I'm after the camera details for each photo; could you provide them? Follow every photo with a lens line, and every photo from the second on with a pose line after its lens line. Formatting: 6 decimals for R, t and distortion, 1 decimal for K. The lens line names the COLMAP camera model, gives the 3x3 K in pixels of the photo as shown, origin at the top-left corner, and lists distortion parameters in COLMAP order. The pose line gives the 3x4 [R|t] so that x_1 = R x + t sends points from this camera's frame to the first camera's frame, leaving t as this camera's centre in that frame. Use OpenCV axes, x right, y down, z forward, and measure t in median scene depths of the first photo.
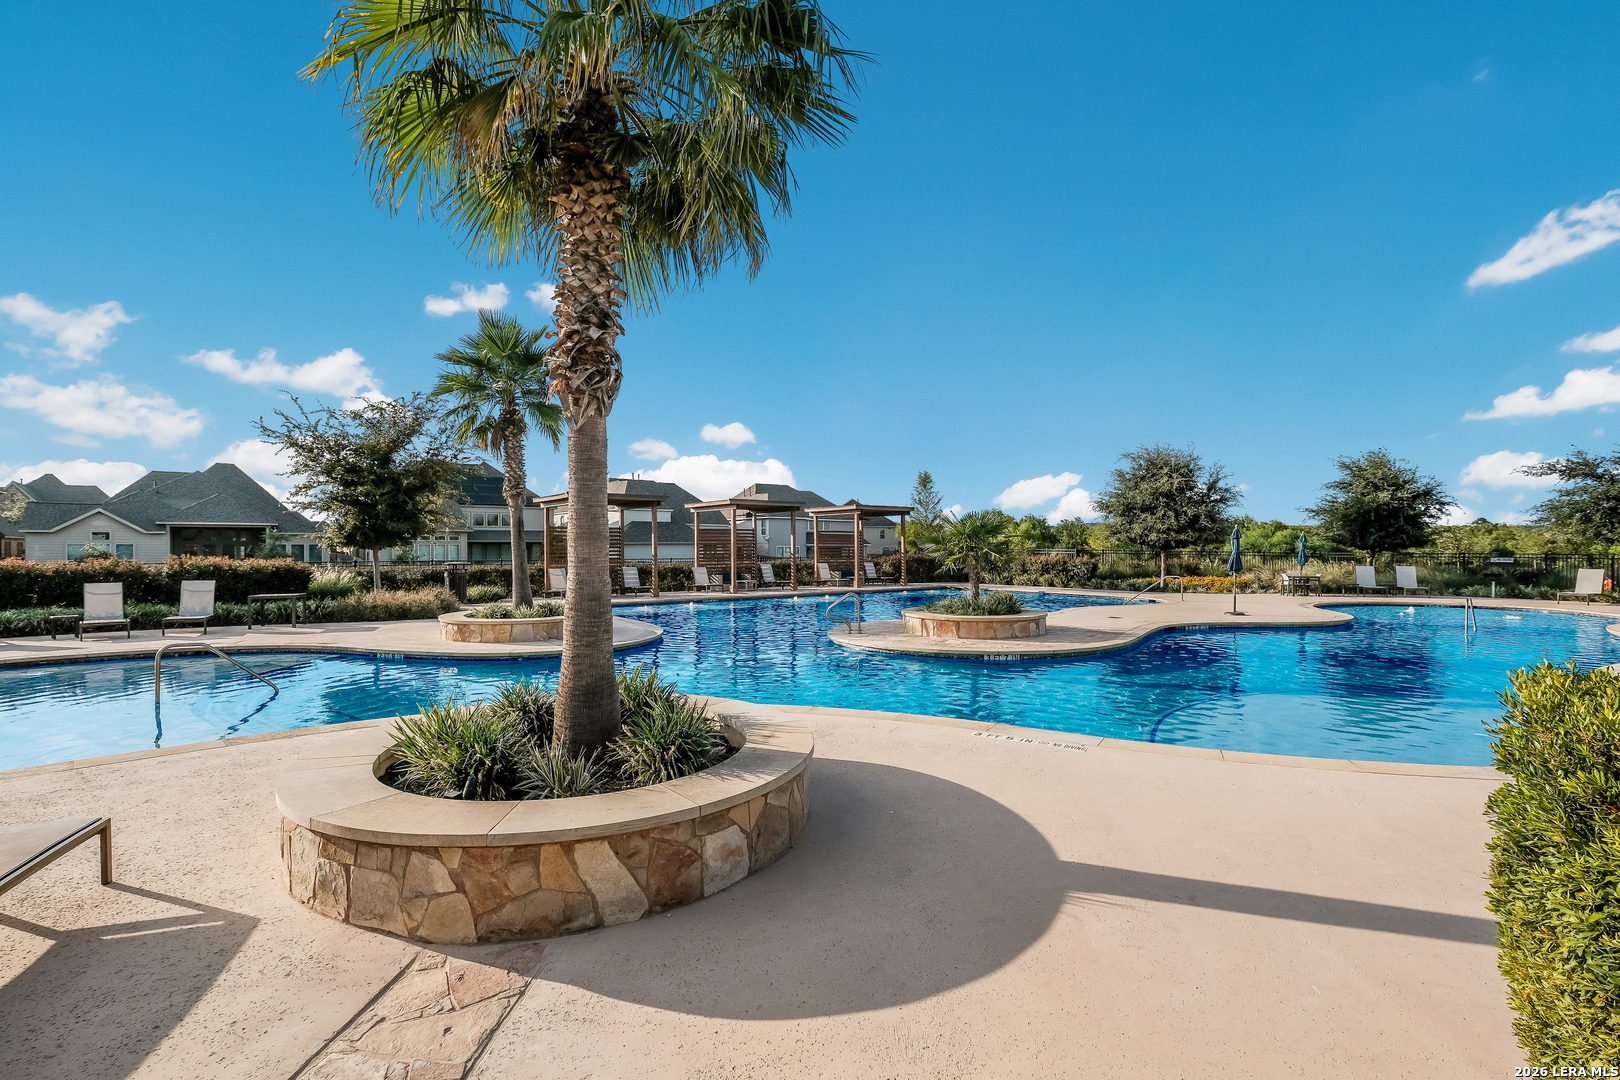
lens RADIAL K [[695.5, 0, 830.4], [0, 695.5, 566.7], [0, 0, 1]] dist [0.001388, 0.000463]
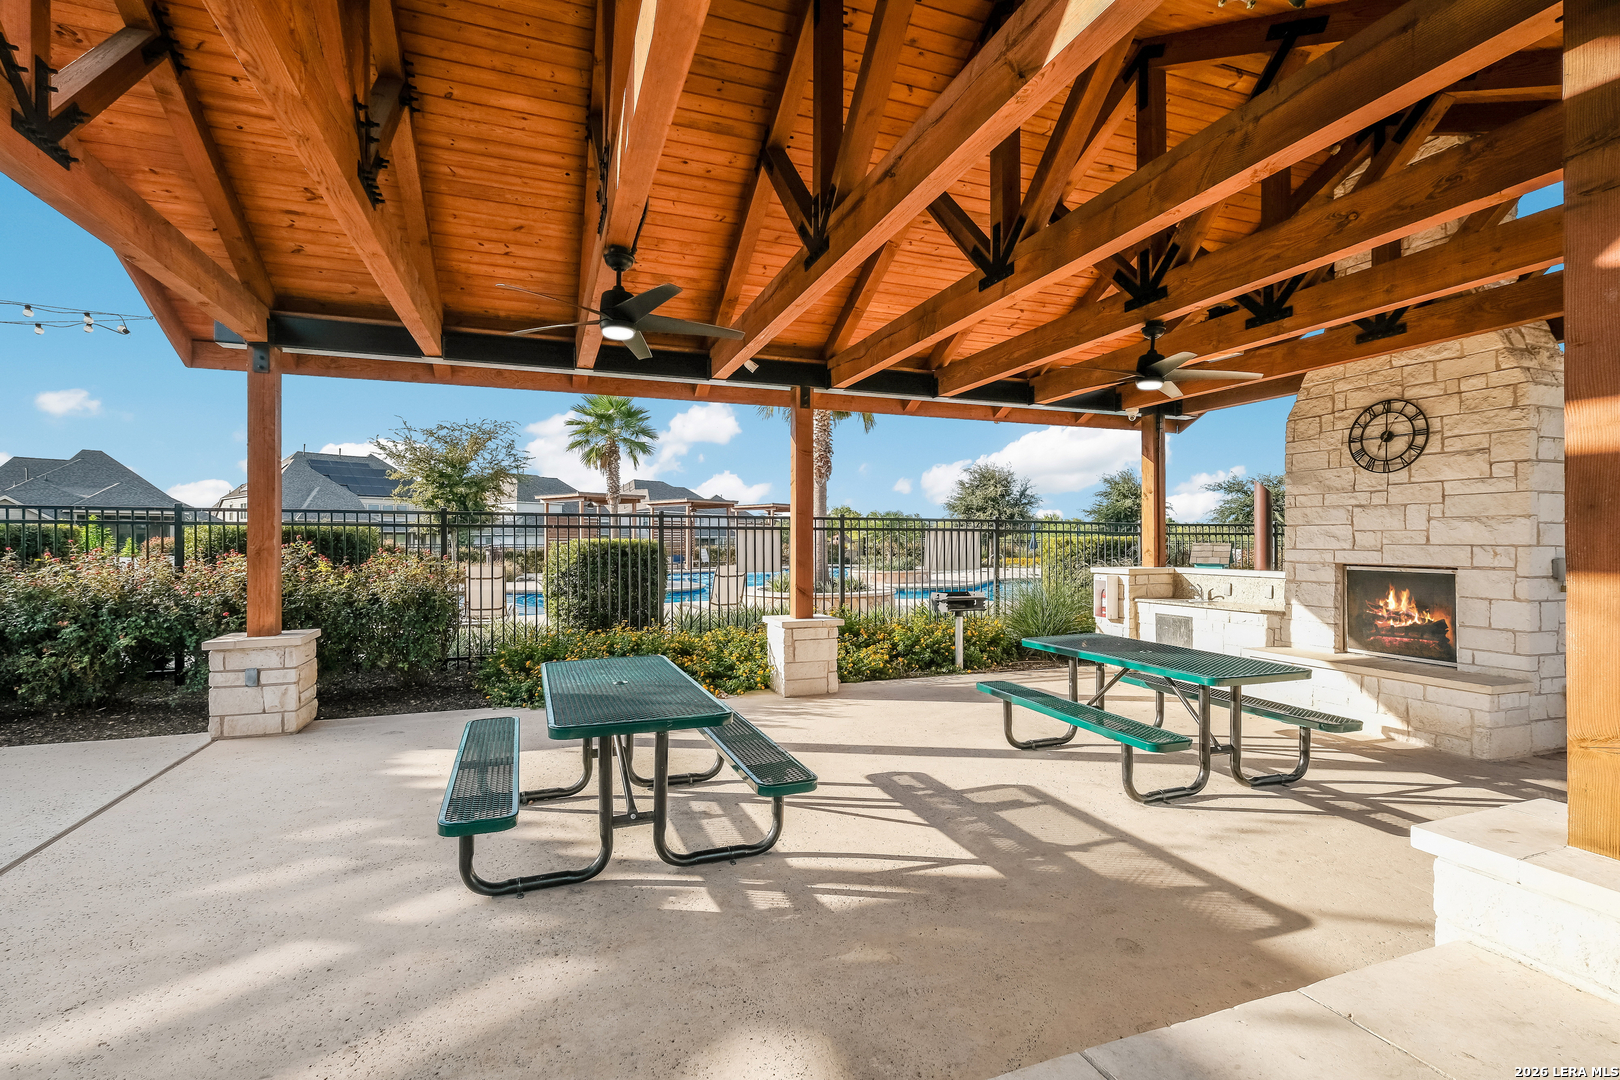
lens RADIAL K [[740.0, 0, 807.0], [0, 740.0, 538.5], [0, 0, 1]] dist [-0.000485, -0.000027]
pose [[0.977962, 0.002490, 0.208770, -0.199862], [0.005310, 0.999309, -0.036796, 0.029851], [-0.208717, 0.037094, 0.977272, -0.386884]]
